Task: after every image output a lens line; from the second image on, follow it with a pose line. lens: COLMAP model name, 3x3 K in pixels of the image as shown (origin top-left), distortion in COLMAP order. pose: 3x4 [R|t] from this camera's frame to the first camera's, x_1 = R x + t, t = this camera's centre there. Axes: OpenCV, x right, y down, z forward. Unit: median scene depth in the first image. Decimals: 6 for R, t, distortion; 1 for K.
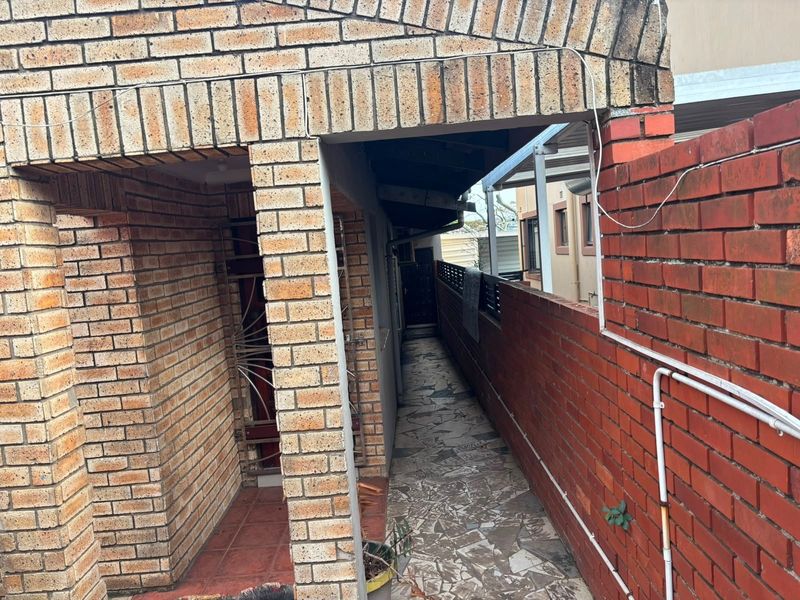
lens RADIAL K [[599.0, 0, 400.5], [0, 599.0, 286.9], [0, 0, 1]] dist [0.002930, -0.035102]
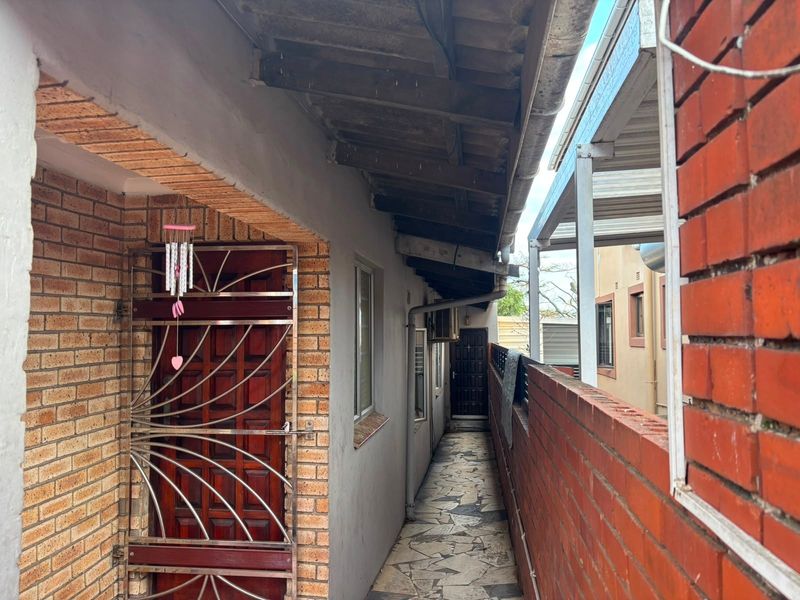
lens RADIAL K [[599.0, 0, 400.5], [0, 599.0, 286.9], [0, 0, 1]] dist [0.002930, -0.035102]
pose [[0.989131, 0.071324, -0.128577, 0.075945], [-0.088604, 0.986996, -0.134118, 0.006000], [0.117340, 0.144052, 0.982589, 0.221680]]
